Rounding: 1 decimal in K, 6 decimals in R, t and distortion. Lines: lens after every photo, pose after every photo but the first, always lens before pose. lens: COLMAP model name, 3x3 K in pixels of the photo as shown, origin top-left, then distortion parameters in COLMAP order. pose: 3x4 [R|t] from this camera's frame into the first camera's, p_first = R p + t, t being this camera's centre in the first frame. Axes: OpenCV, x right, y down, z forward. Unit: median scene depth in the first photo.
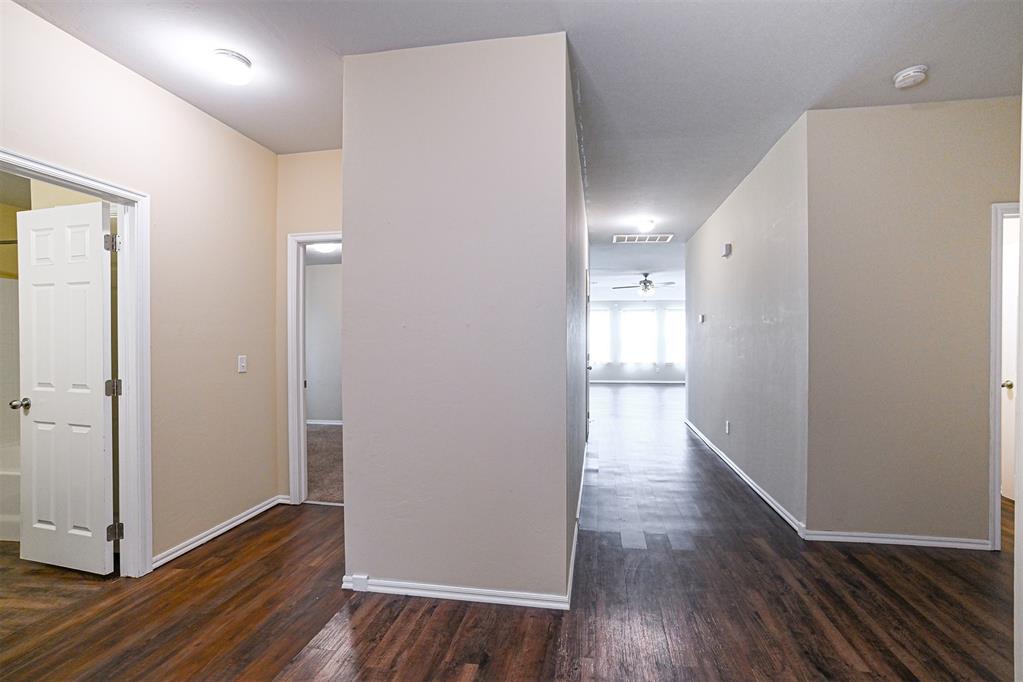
lens RADIAL K [[439.8, 0, 537.4], [0, 439.8, 334.8], [0, 0, 1]] dist [-0.033369, 0.017322]
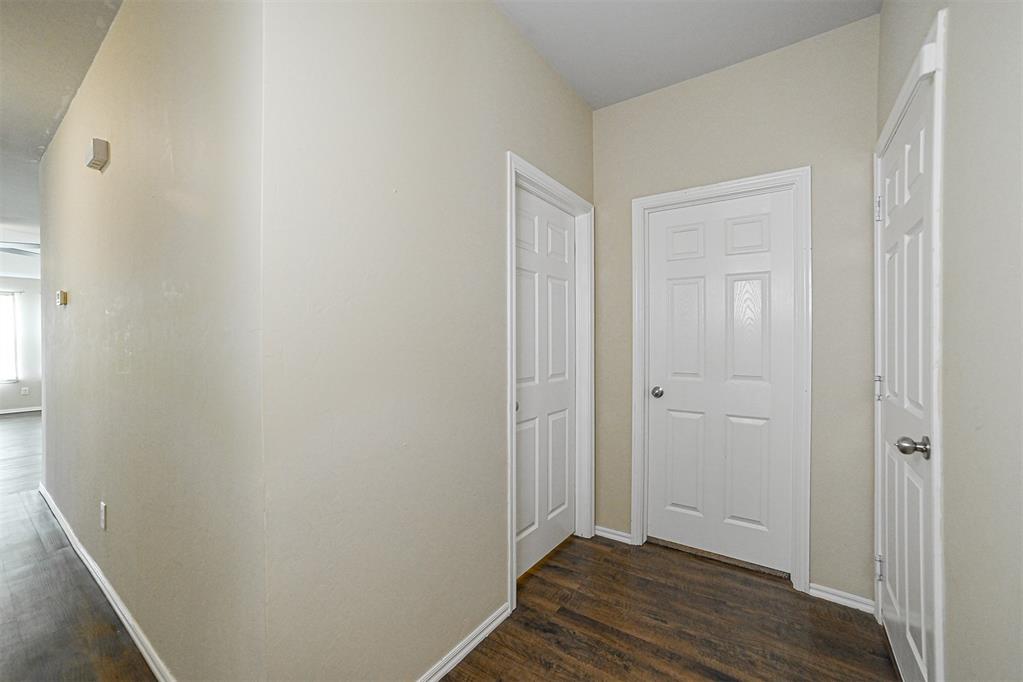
lens RADIAL K [[412.6, 0, 502.6], [0, 412.6, 338.8], [0, 0, 1]] dist [-0.060764, 0.028755]
pose [[0.460521, -0.001538, 0.887647, 0.245148], [-0.002786, 0.999991, 0.003178, 0.009818], [-0.887644, -0.003936, 0.460513, 0.394445]]
